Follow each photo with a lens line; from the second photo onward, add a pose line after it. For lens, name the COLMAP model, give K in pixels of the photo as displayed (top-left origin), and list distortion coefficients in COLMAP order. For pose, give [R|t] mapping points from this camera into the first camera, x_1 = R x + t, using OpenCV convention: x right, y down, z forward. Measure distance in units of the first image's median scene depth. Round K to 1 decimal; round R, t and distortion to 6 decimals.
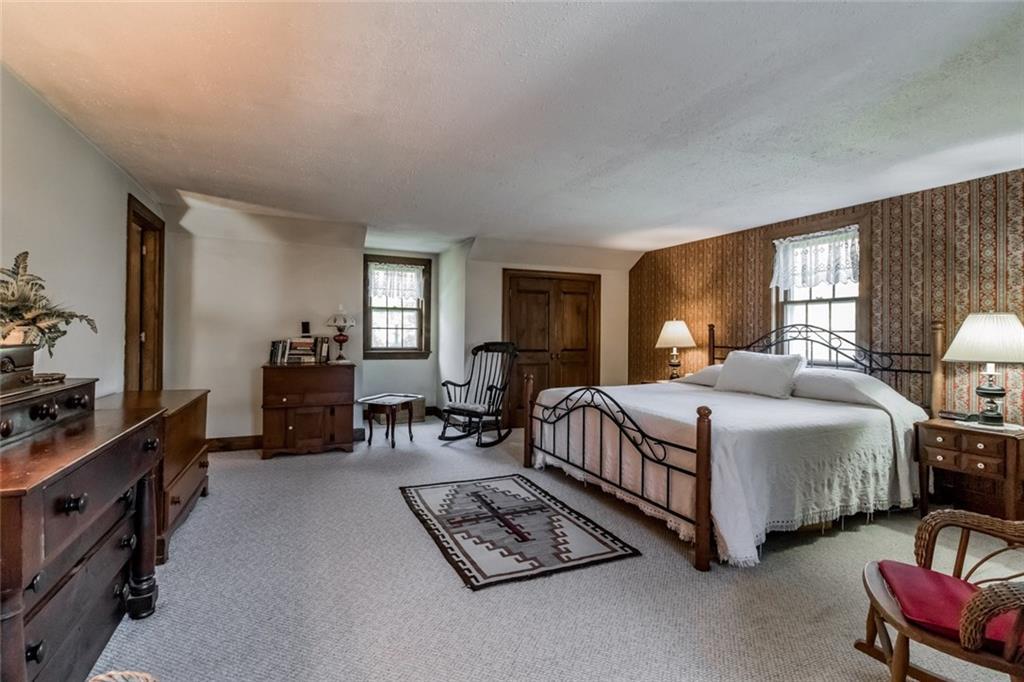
lens RADIAL K [[472.9, 0, 504.4], [0, 472.9, 334.7], [0, 0, 1]] dist [0.000983, 0.000387]
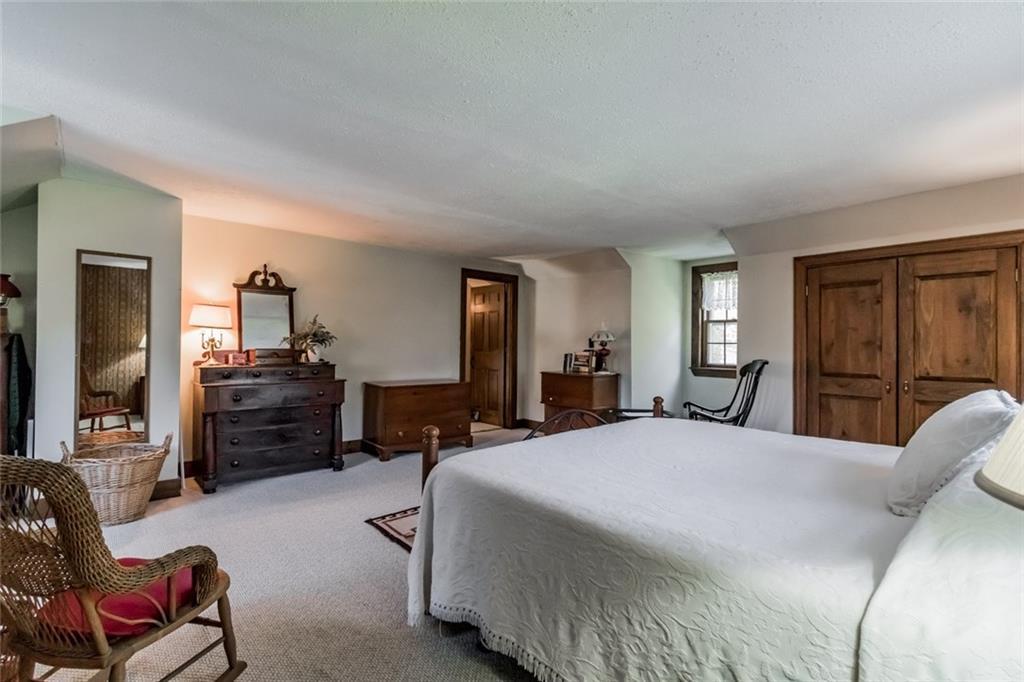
lens RADIAL K [[472.9, 0, 502.1], [0, 472.9, 343.9], [0, 0, 1]] dist [0.000983, 0.000387]
pose [[0.296109, -0.007699, -0.955123, 0.659230], [-0.007735, 0.999915, -0.010458, 0.001733], [0.955123, 0.010485, 0.296024, 0.434864]]
